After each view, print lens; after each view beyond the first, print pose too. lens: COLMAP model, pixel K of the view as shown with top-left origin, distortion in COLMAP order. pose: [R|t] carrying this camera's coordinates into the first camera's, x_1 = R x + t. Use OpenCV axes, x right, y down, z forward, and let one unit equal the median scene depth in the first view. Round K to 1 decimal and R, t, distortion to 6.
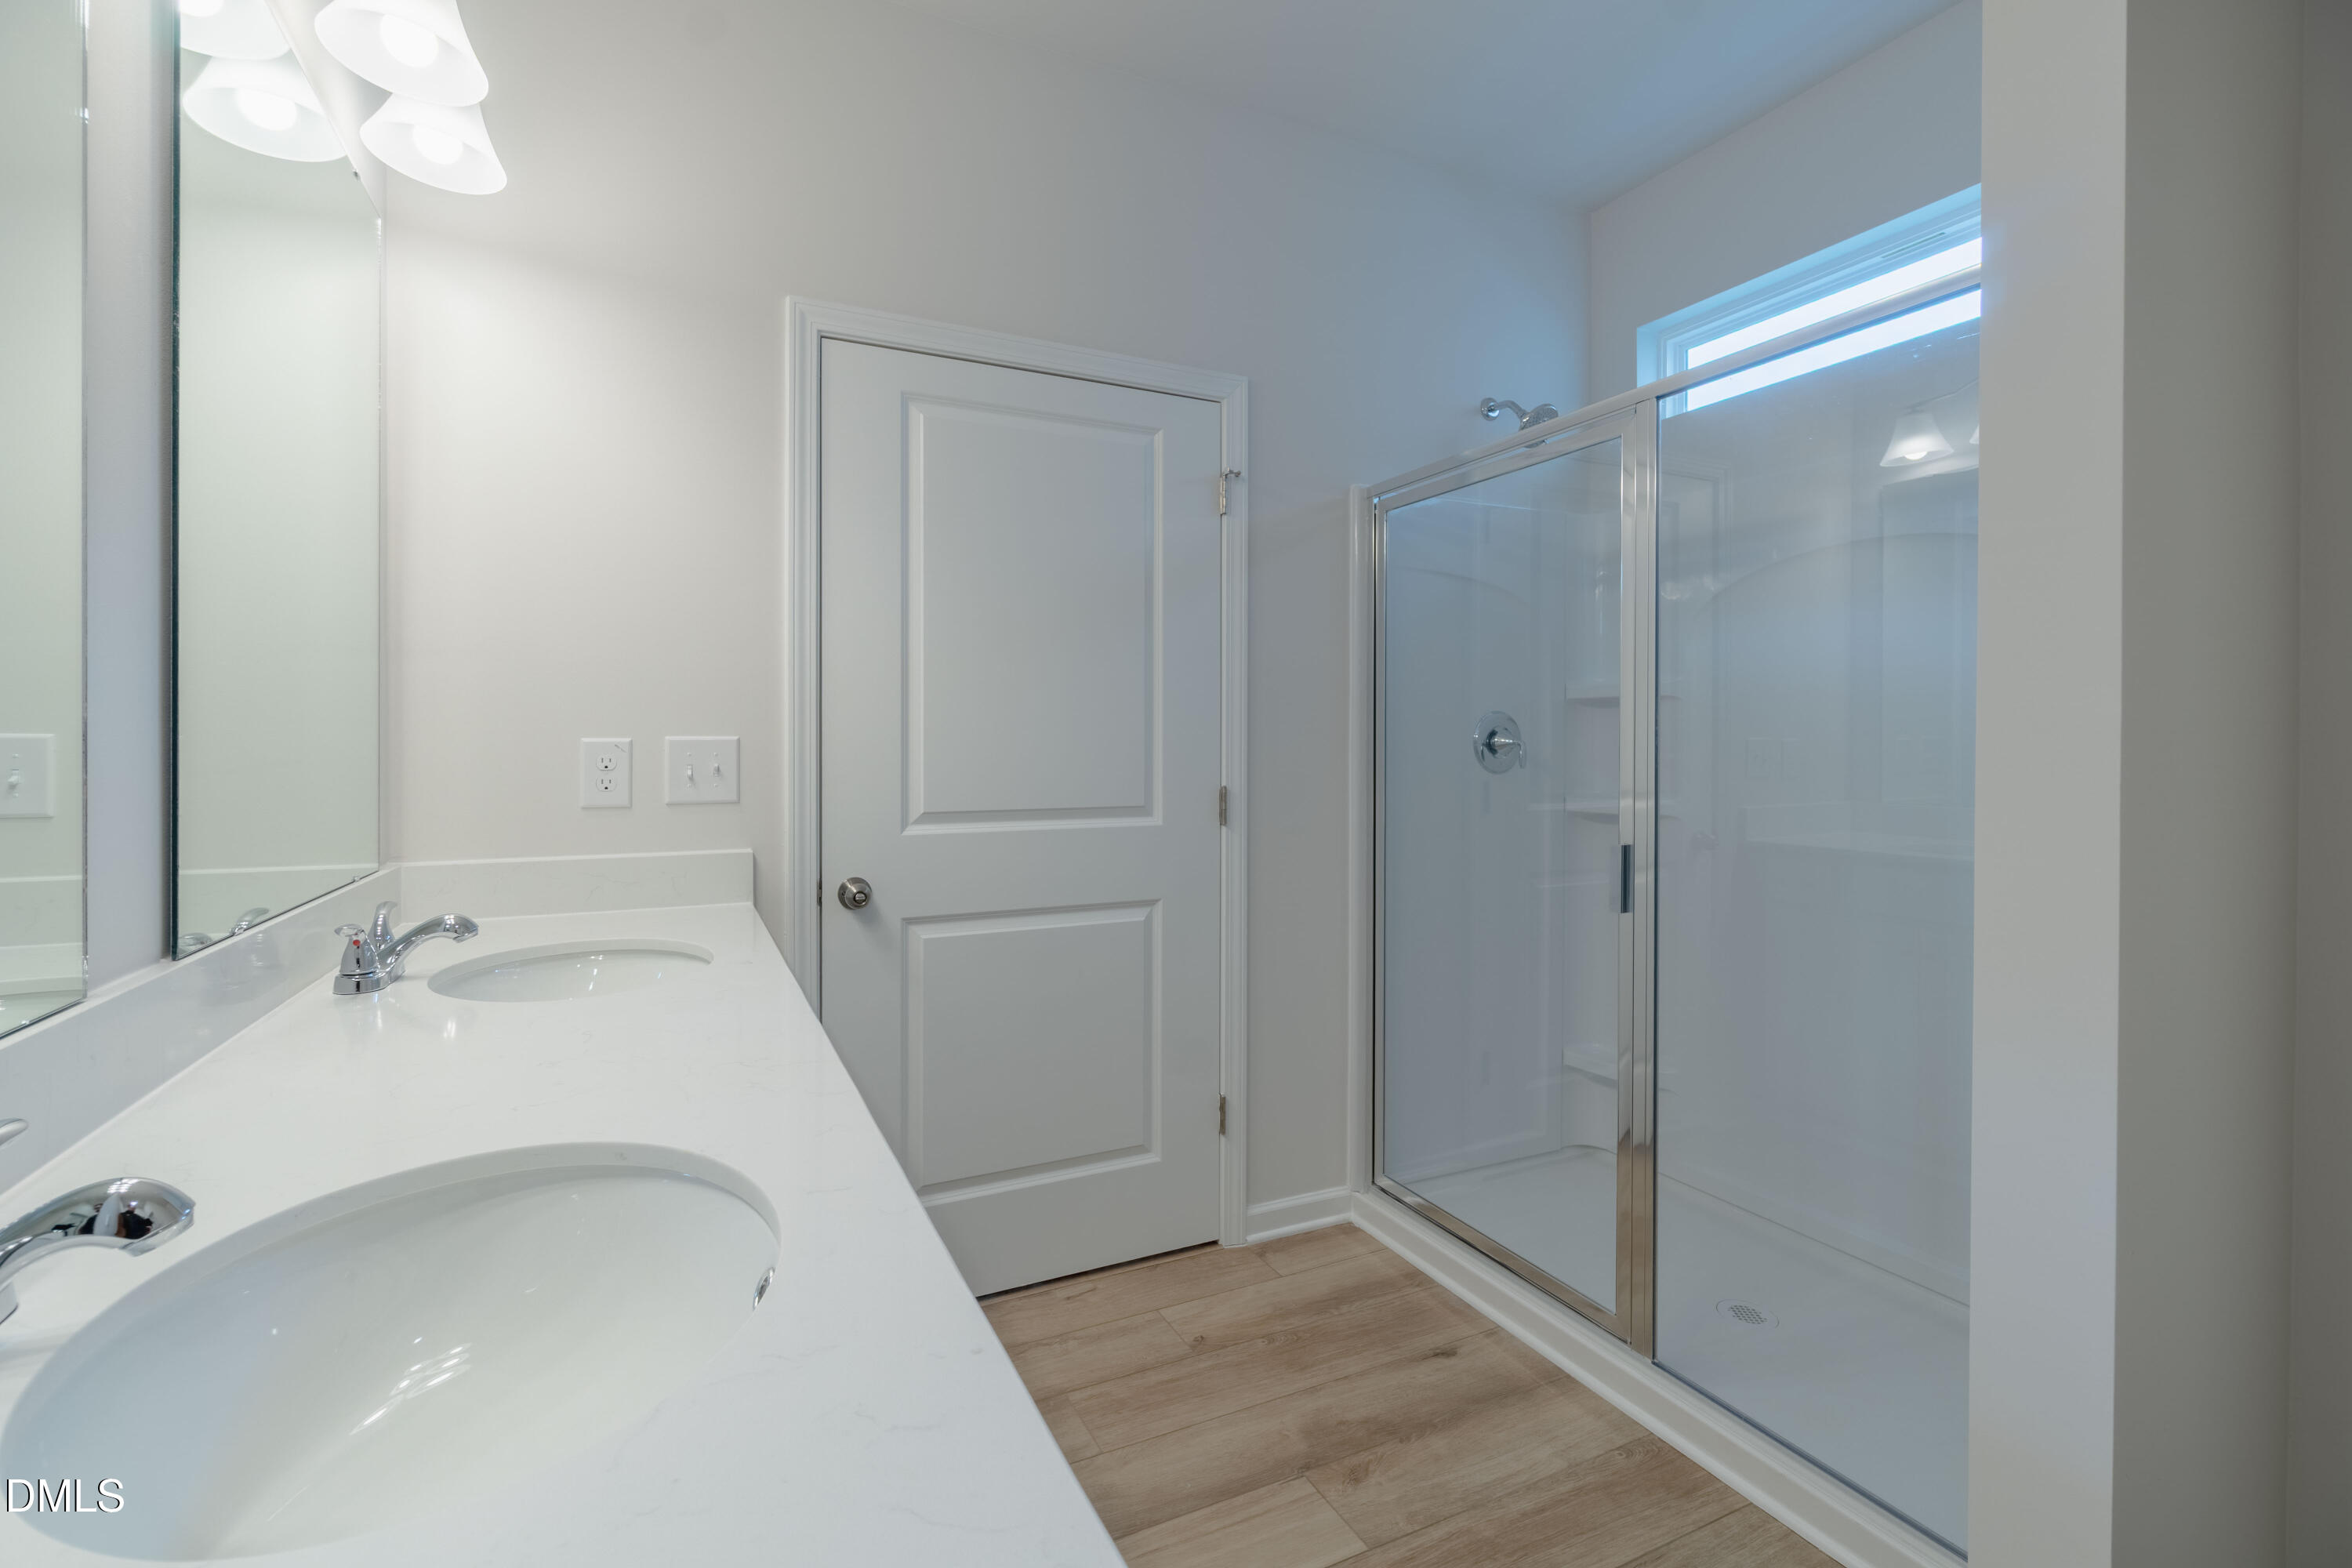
lens RADIAL K [[1080.7, 0, 1214.9], [0, 1080.7, 773.0], [0, 0, 1]] dist [-0.004621, -0.000371]
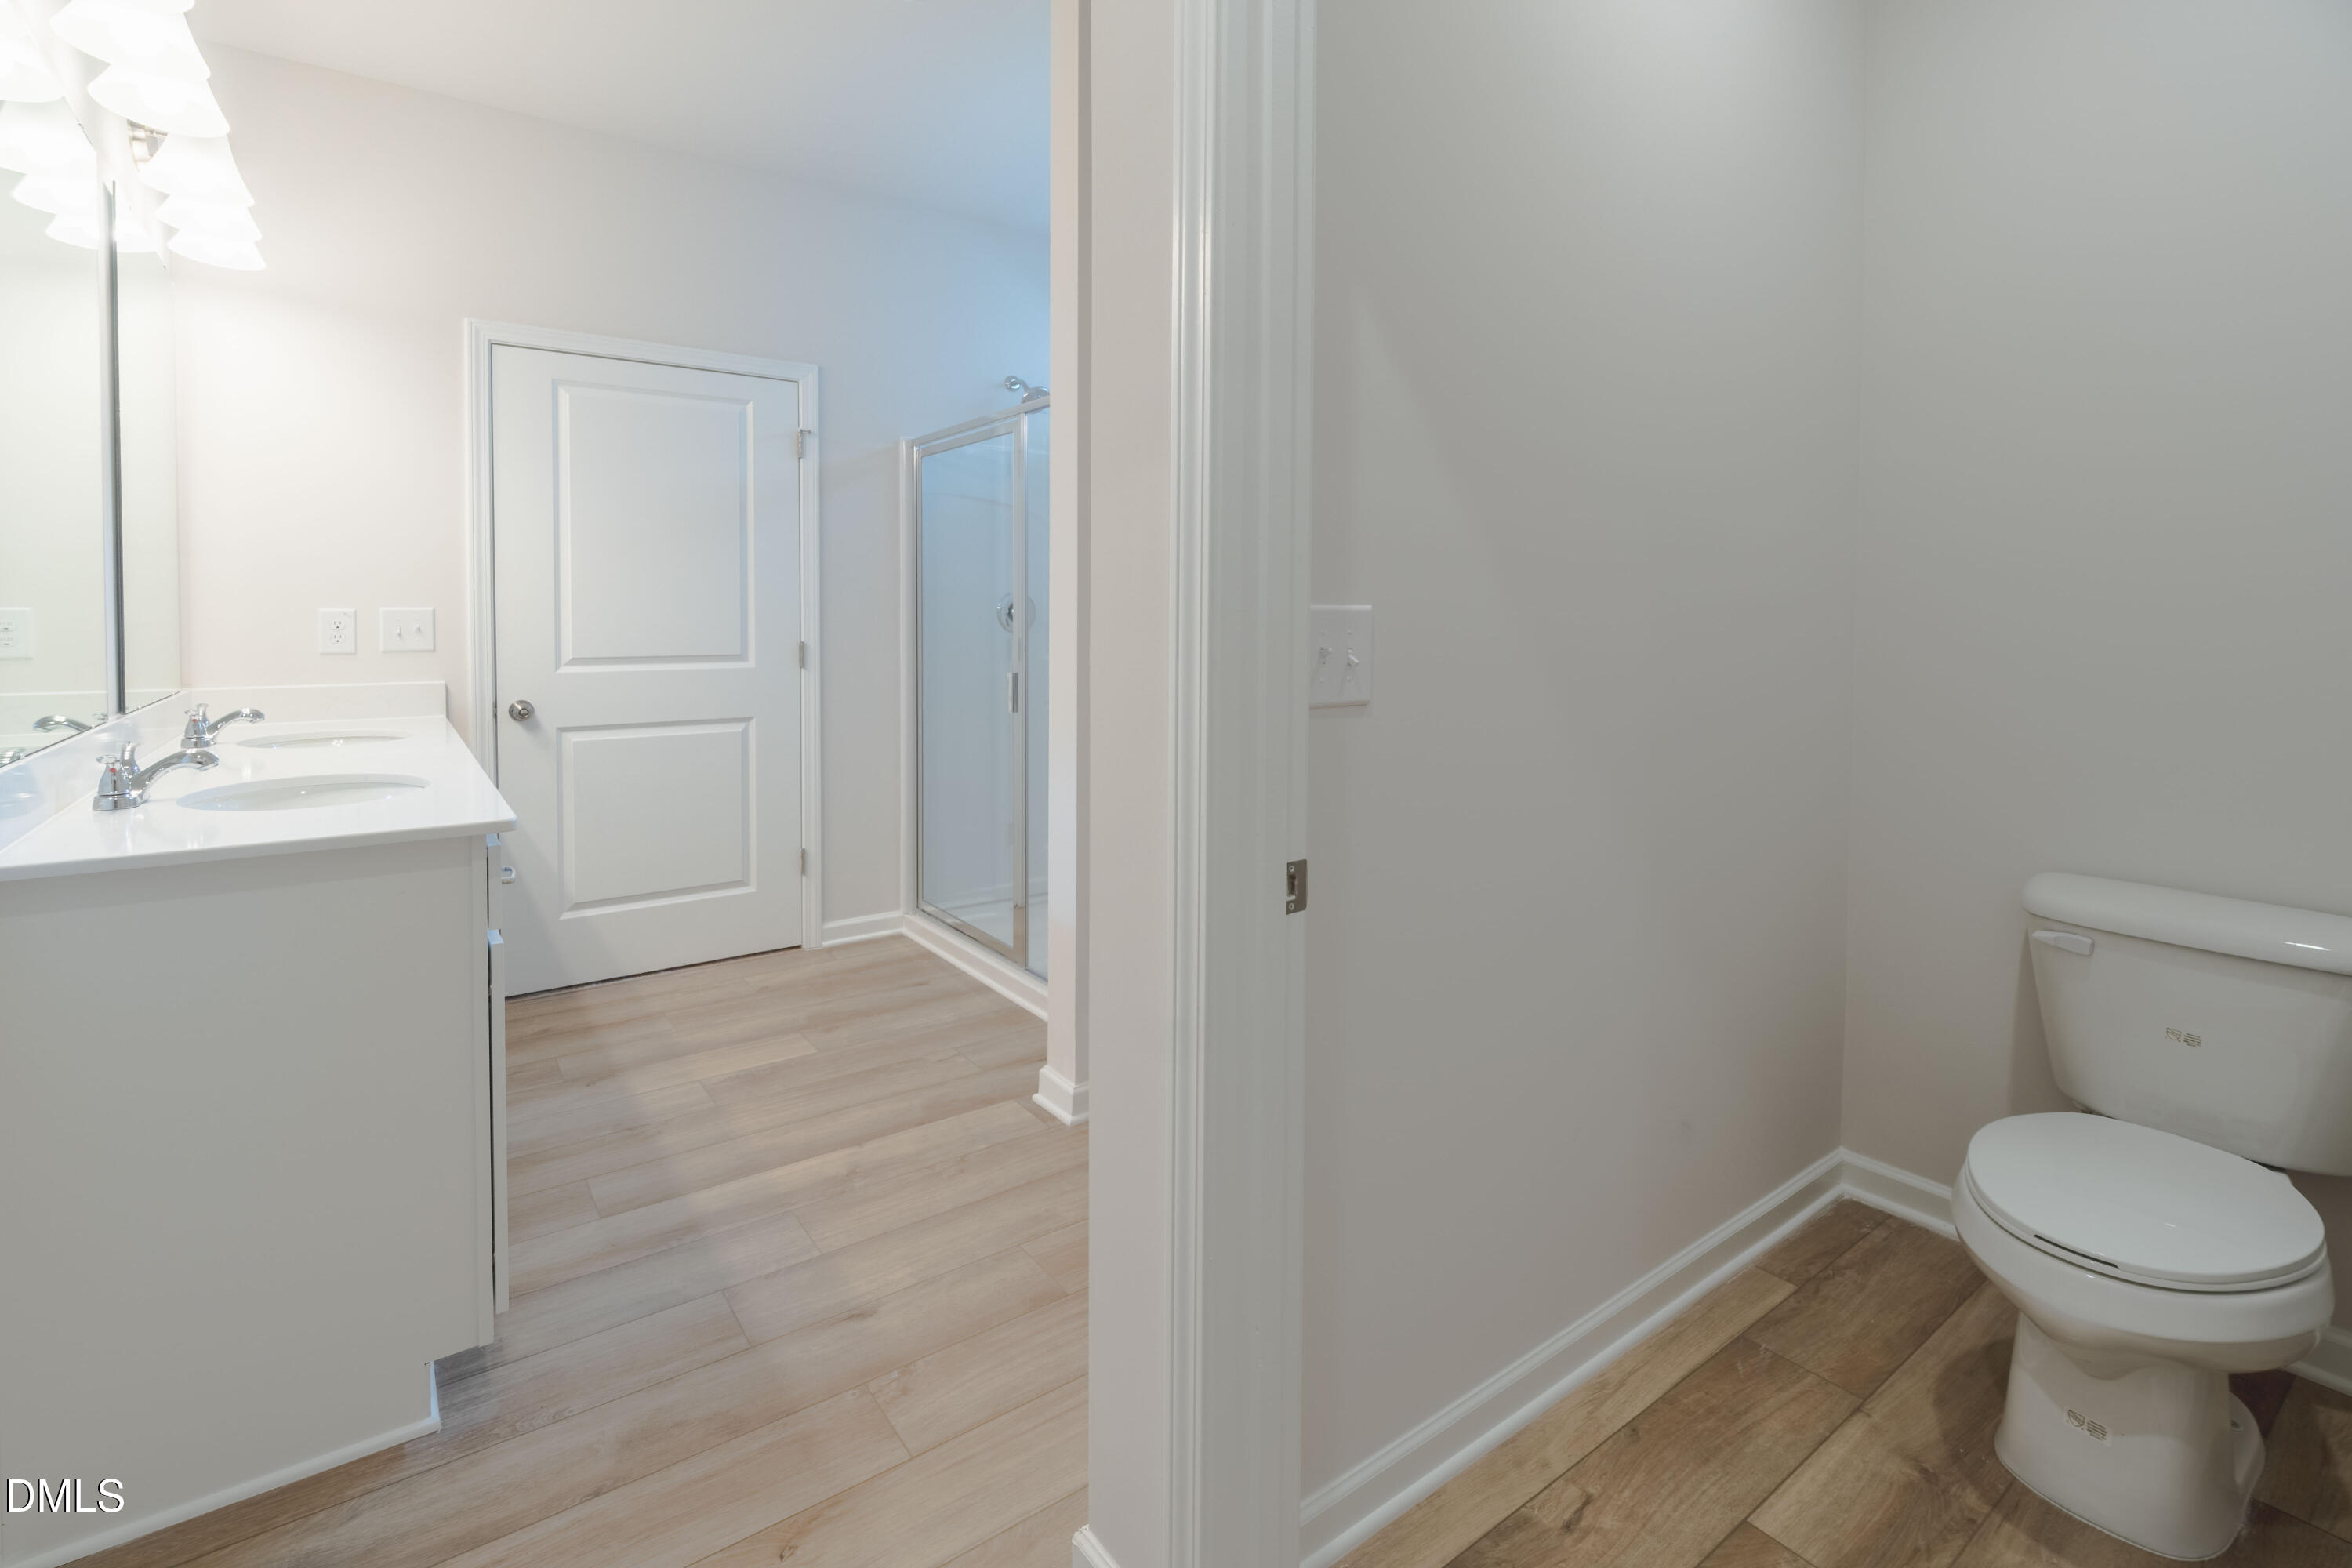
lens RADIAL K [[1019.5, 0, 1177.1], [0, 1019.5, 660.0], [0, 0, 1]] dist [-0.013160, -0.000400]
pose [[0.980894, -0.008026, 0.194378, 0.251920], [0.004800, 0.999843, 0.017060, 0.016899], [-0.194485, -0.015801, 0.980778, -0.493413]]
